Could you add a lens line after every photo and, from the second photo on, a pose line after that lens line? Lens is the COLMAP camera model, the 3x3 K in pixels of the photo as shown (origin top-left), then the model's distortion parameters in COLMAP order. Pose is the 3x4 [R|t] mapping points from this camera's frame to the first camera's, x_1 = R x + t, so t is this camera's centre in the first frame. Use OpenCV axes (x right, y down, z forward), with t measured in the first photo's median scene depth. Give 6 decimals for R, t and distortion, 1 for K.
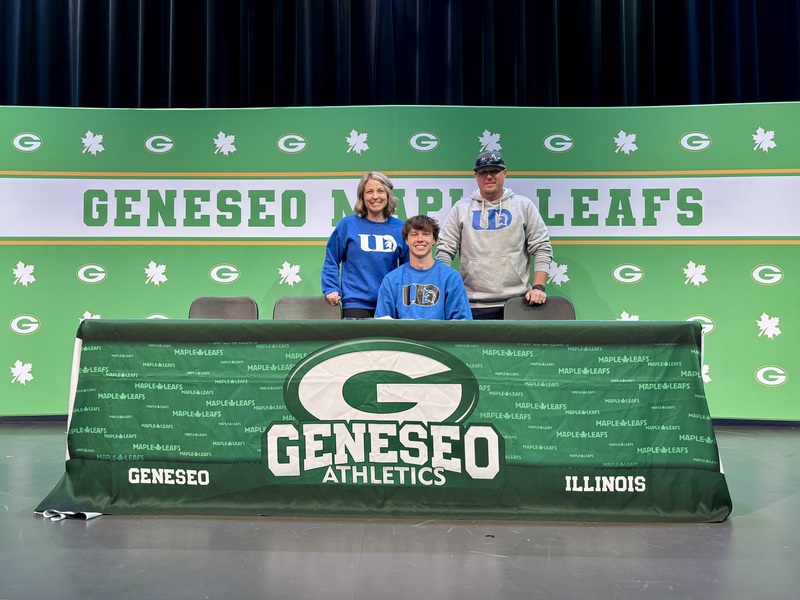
lens RADIAL K [[616.7, 0, 374.7], [0, 616.7, 302.8], [0, 0, 1]] dist [-0.001718, -0.005885]
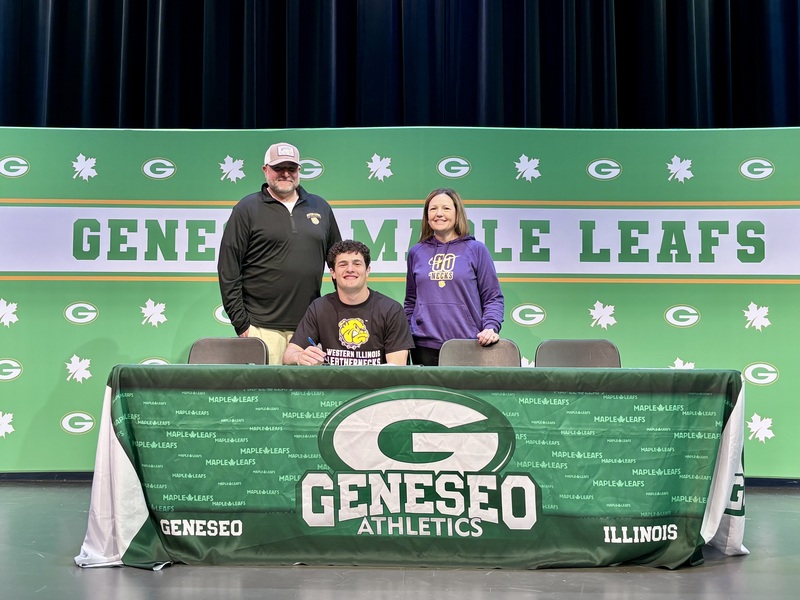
lens RADIAL K [[831.1, 0, 385.6], [0, 831.1, 295.2], [0, 0, 1]] dist [0.026857, -0.042516]
pose [[0.999956, 0.003929, 0.008558, -0.052209], [-0.003461, 0.998532, -0.054063, -0.017143], [-0.008757, 0.054031, 0.998501, -0.345618]]
